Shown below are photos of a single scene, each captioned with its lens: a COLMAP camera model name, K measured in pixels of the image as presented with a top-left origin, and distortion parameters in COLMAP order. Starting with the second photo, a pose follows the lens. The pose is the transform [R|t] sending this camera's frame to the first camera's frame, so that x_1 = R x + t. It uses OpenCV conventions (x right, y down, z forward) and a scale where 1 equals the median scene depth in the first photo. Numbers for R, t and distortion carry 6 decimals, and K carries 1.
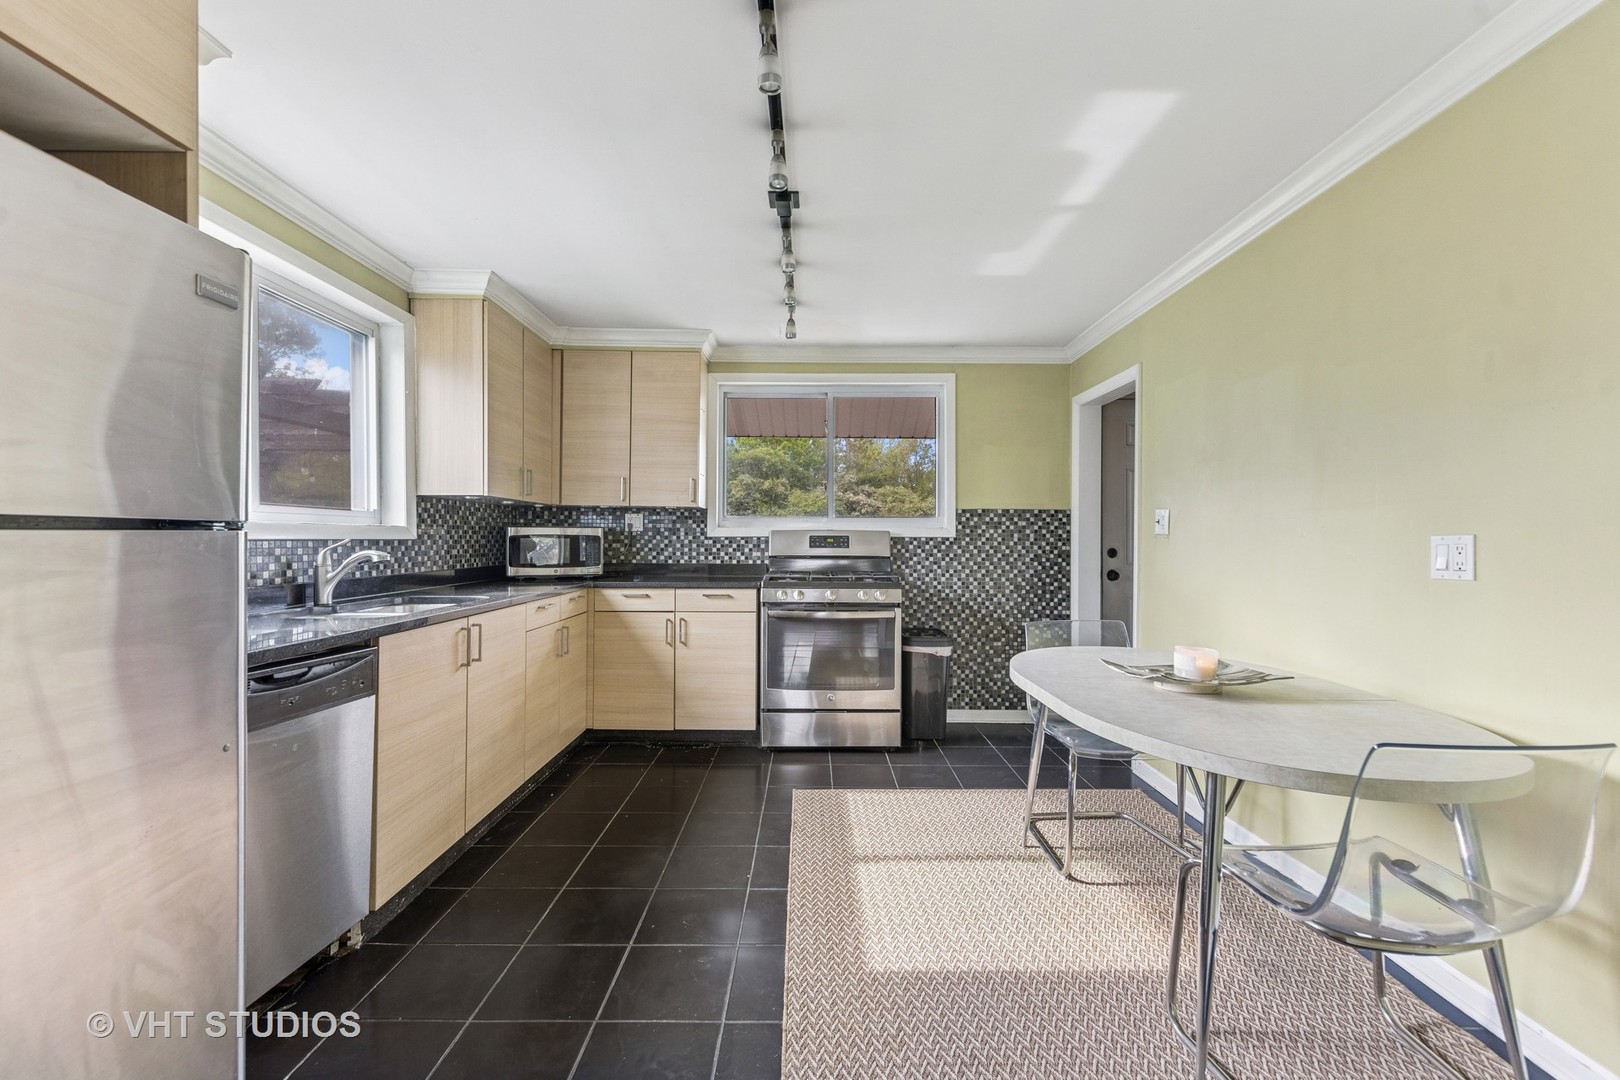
lens RADIAL K [[671.1, 0, 810.0], [0, 671.1, 540.0], [0, 0, 1]] dist [0.000728, 0.000044]
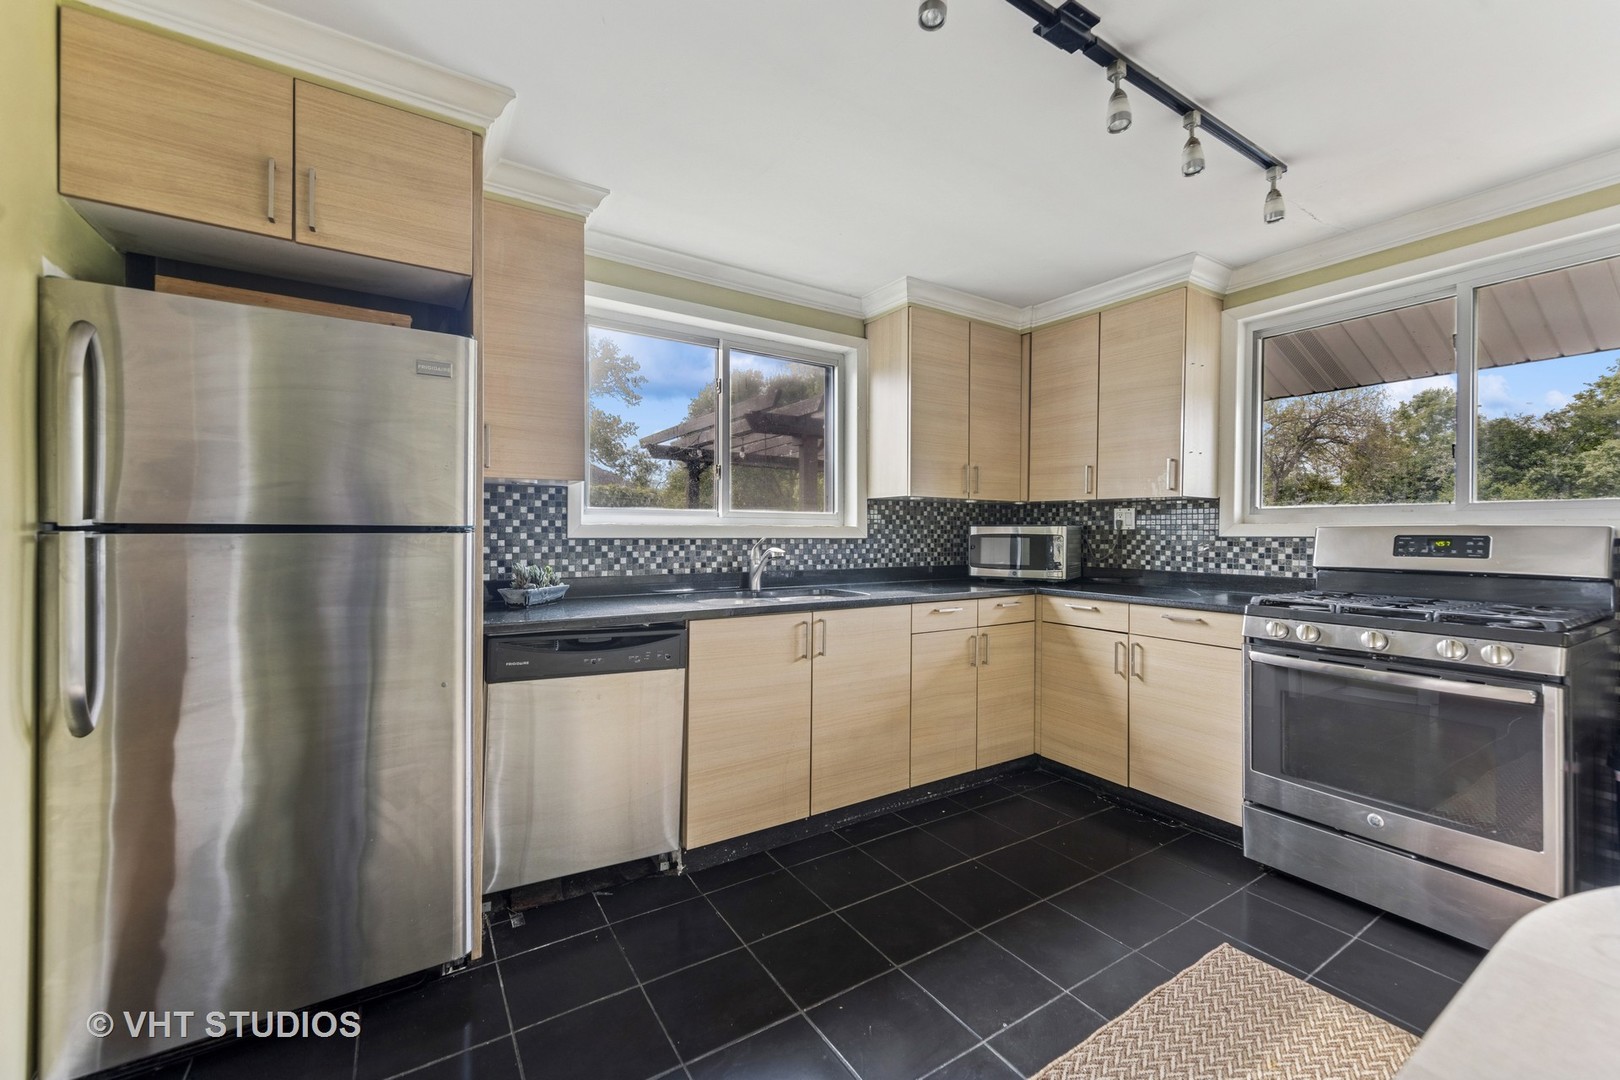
lens RADIAL K [[644.1, 0, 808.9], [0, 644.1, 532.5], [0, 0, 1]] dist [0.000334, 0.000047]
pose [[0.540445, -0.001647, -0.841378, 0.223806], [-0.005276, 0.999972, -0.005347, -0.003793], [0.841363, 0.007329, 0.540421, 0.288758]]
